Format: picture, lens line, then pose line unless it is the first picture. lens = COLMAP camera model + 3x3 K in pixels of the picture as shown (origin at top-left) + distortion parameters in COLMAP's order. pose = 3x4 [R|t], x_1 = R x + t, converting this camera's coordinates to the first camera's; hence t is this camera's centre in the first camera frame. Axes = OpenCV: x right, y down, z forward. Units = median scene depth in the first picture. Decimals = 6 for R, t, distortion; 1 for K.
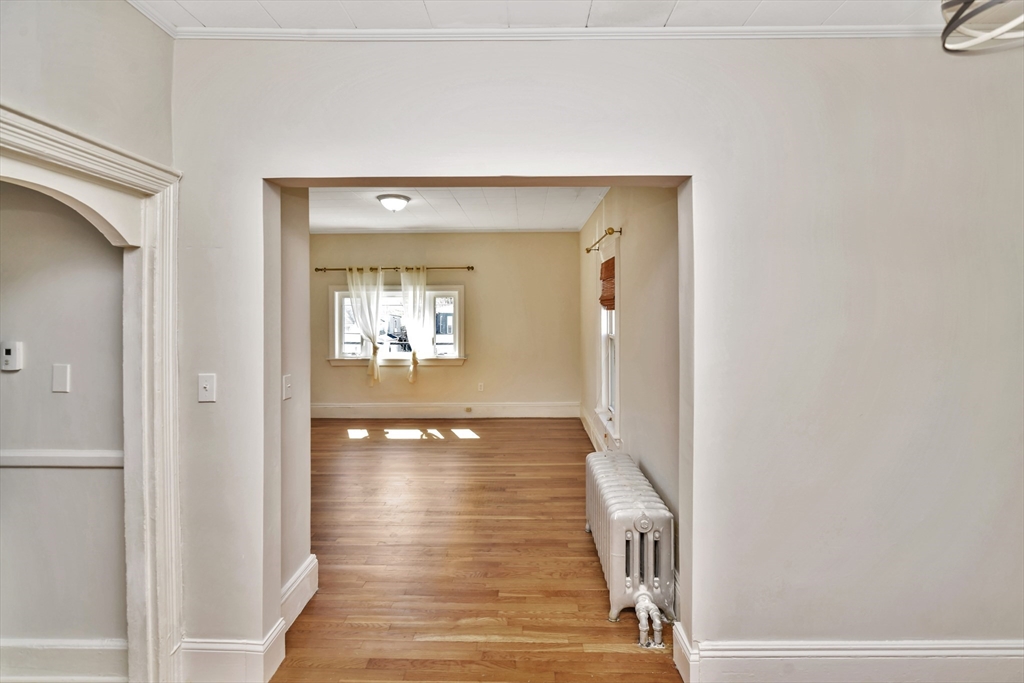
lens RADIAL K [[444.6, 0, 516.1], [0, 444.6, 311.8], [0, 0, 1]] dist [0.010886, 0.000464]
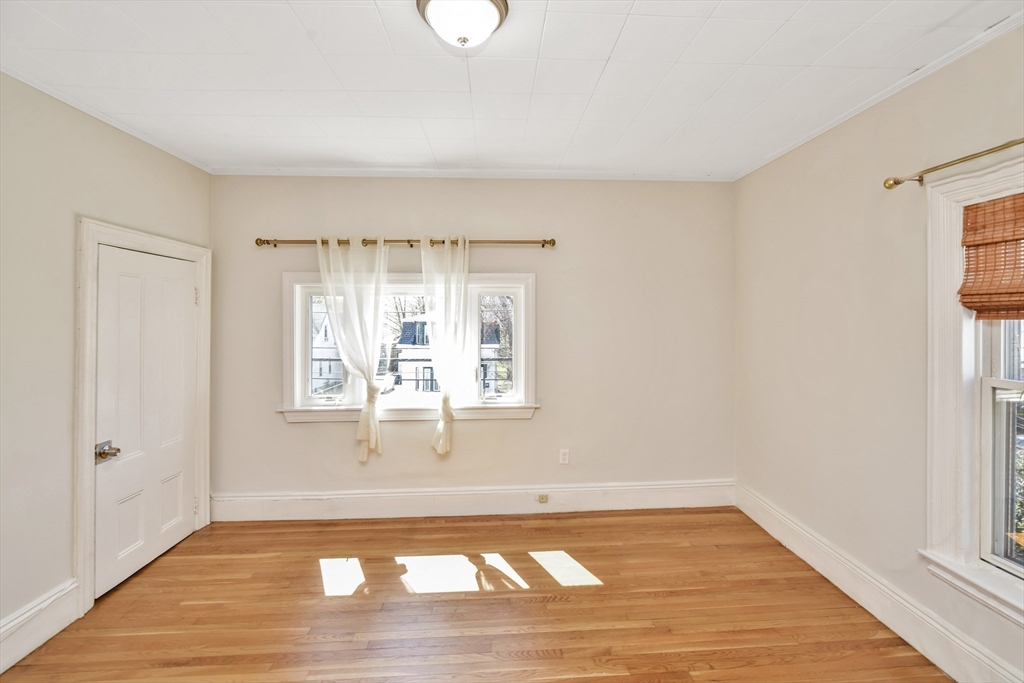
lens RADIAL K [[444.6, 0, 517.0], [0, 444.6, 316.7], [0, 0, 1]] dist [0.010886, 0.000464]
pose [[0.996996, 0.001848, 0.077432, -0.183422], [-0.001263, 0.999970, -0.007601, -0.002183], [-0.077444, 0.007480, 0.996969, 0.449754]]
